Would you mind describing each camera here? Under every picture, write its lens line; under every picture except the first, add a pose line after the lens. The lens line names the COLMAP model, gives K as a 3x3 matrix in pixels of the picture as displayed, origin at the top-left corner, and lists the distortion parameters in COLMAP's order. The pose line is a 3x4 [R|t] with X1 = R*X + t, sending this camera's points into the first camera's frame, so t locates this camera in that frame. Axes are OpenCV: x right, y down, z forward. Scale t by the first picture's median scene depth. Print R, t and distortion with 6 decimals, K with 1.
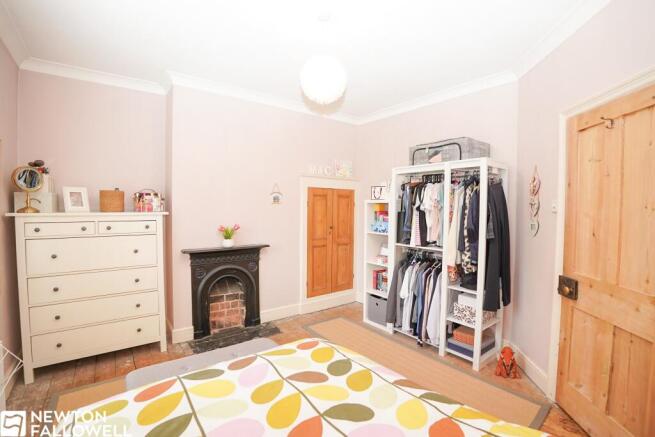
lens RADIAL K [[296.3, 0, 329.1], [0, 296.3, 218.1], [0, 0, 1]] dist [-0.083992, 0.021504]
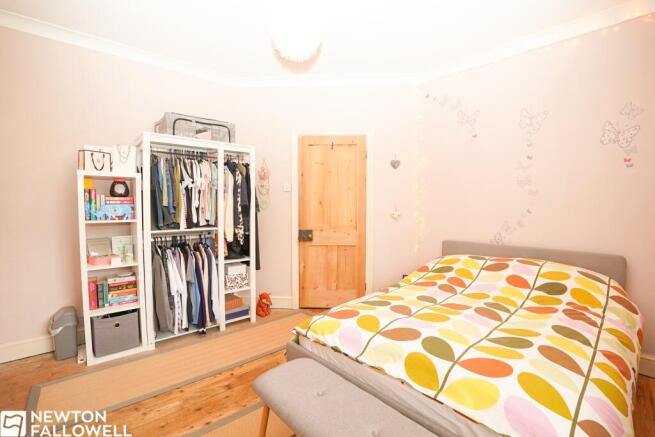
lens RADIAL K [[296.3, 0, 329.1], [0, 296.3, 218.1], [0, 0, 1]] dist [-0.083992, 0.021504]
pose [[-0.083907, -0.061315, 0.994585, -0.684523], [0.030778, 0.997469, 0.064089, 0.021779], [-0.995998, 0.035989, -0.081808, 0.725917]]
